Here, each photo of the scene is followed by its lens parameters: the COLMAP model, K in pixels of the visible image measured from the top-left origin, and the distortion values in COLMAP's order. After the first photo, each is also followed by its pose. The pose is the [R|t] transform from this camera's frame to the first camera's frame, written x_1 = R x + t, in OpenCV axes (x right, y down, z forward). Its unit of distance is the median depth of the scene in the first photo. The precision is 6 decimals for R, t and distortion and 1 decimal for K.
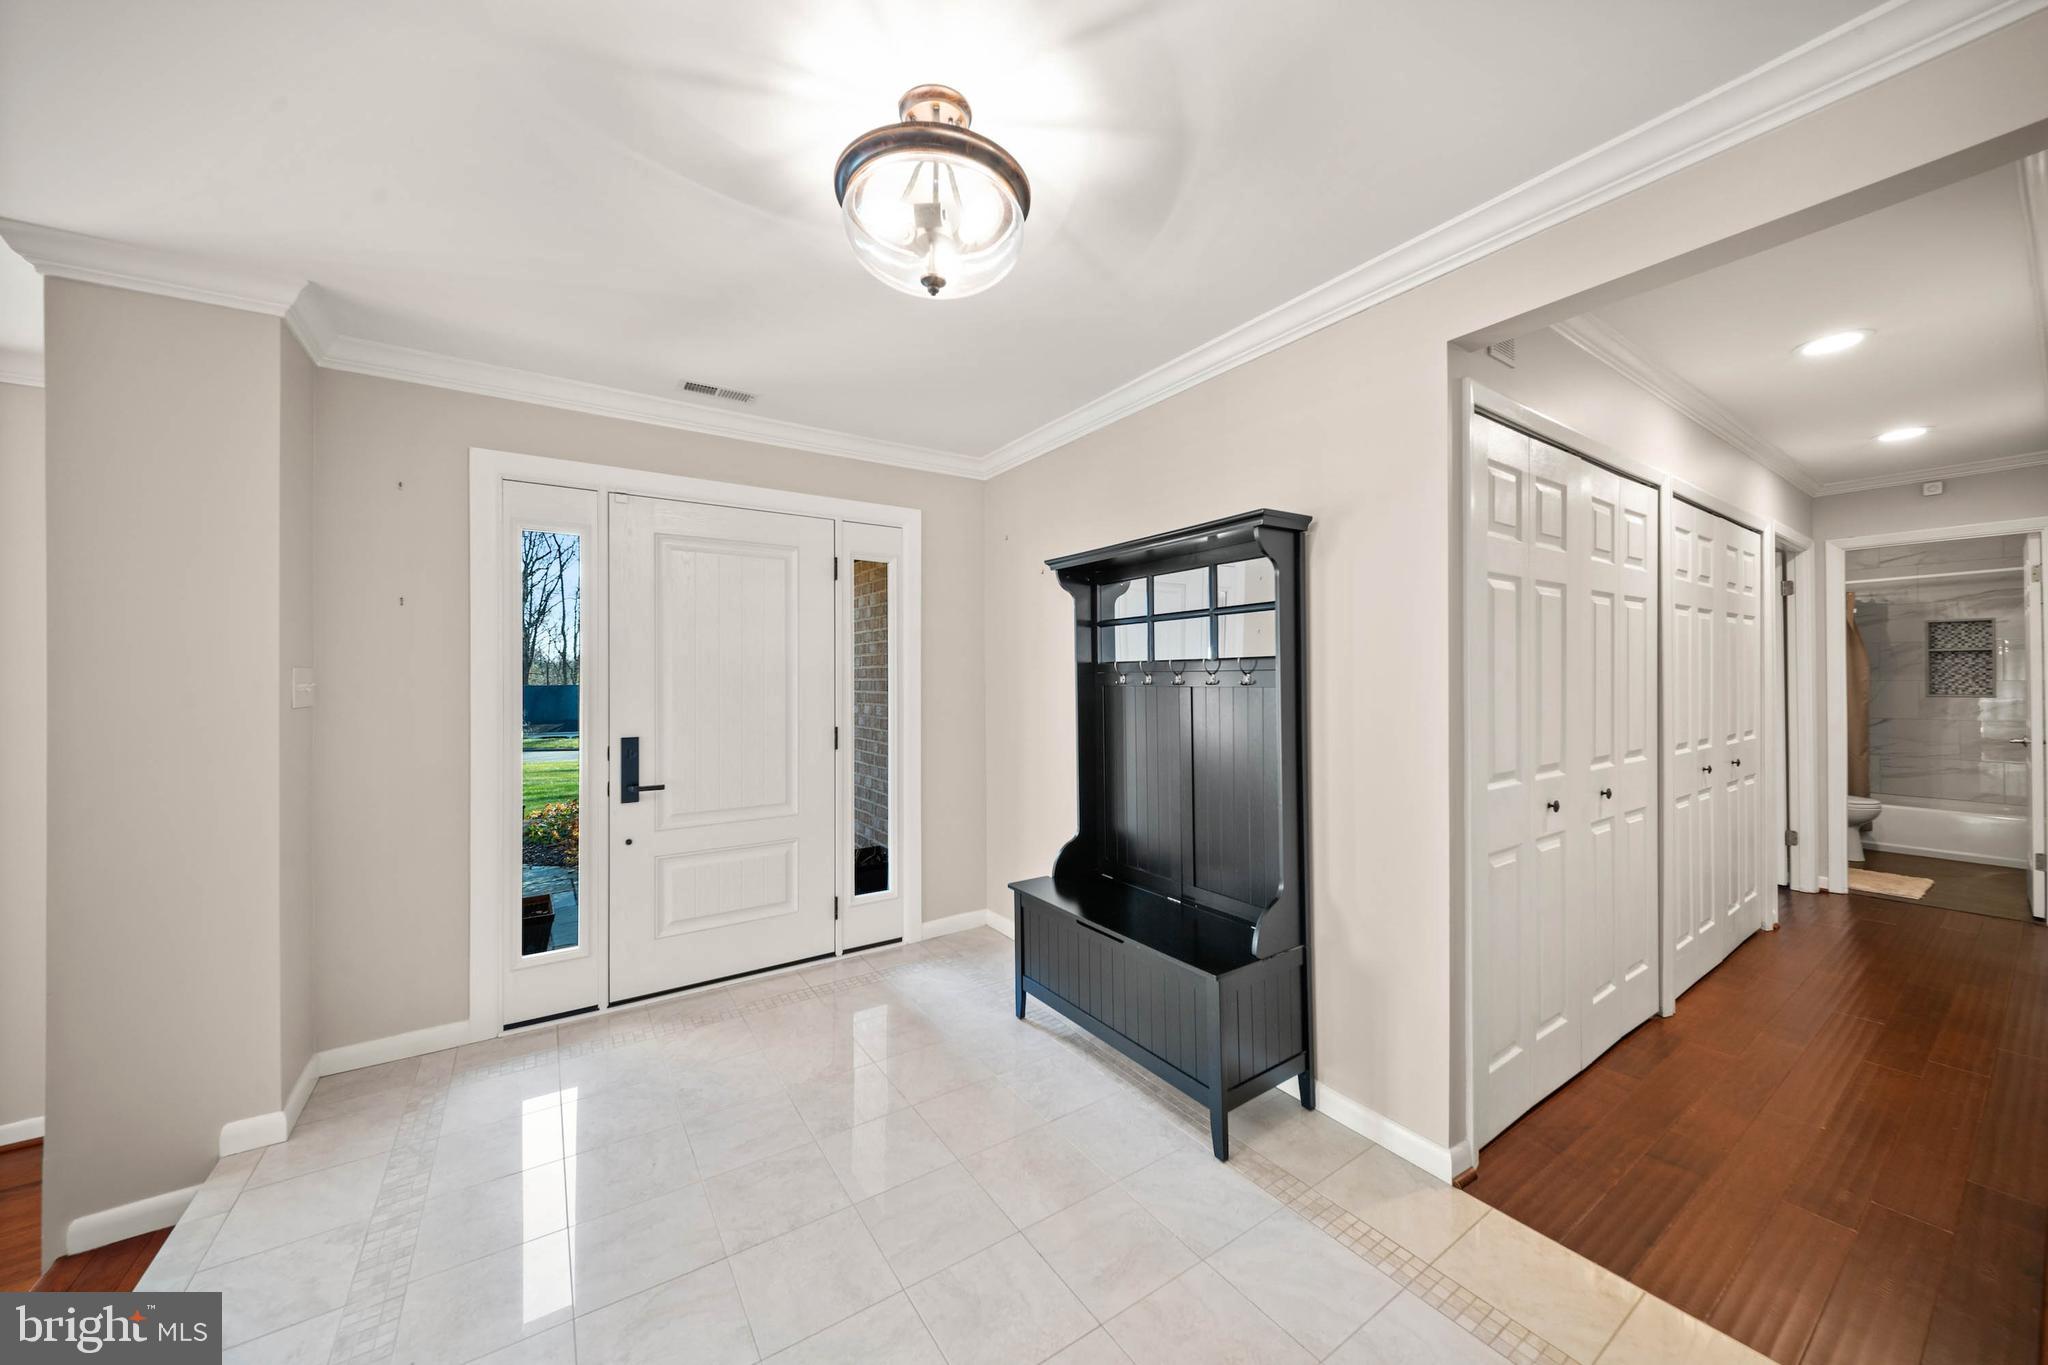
lens RADIAL K [[727.0, 0, 1025.4], [0, 727.0, 679.6], [0, 0, 1]] dist [-0.000862, -0.000119]
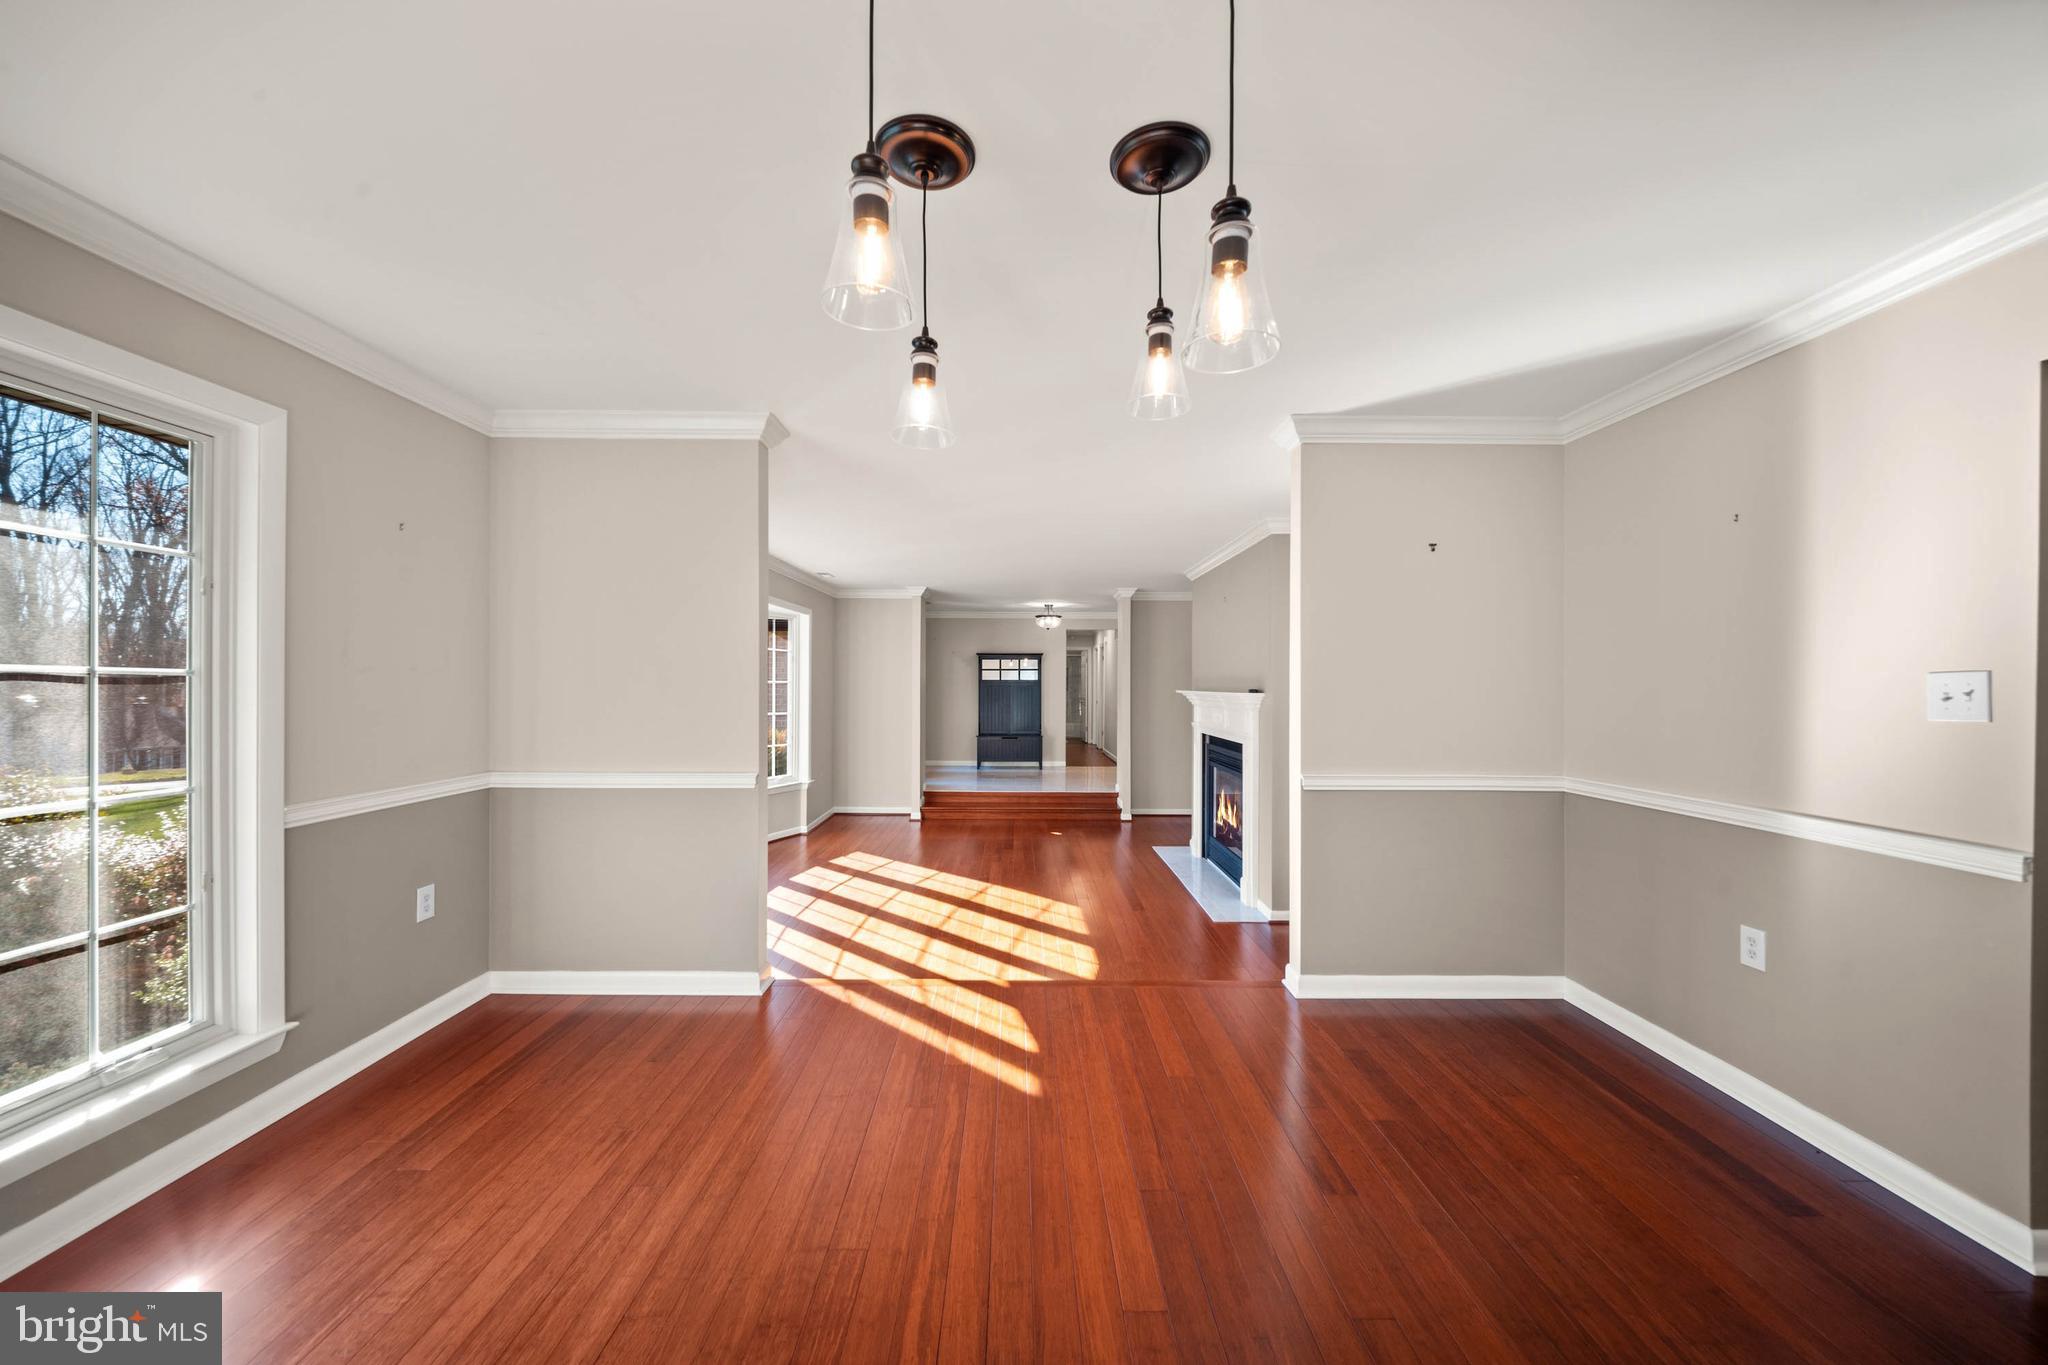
lens RADIAL K [[727.0, 0, 1017.4], [0, 727.0, 689.3], [0, 0, 1]] dist [-0.000862, -0.000119]
pose [[0.563263, -0.004070, 0.826268, -2.483661], [0.001833, 0.999992, 0.003676, 0.011750], [-0.826276, -0.000556, 0.563265, -1.112651]]
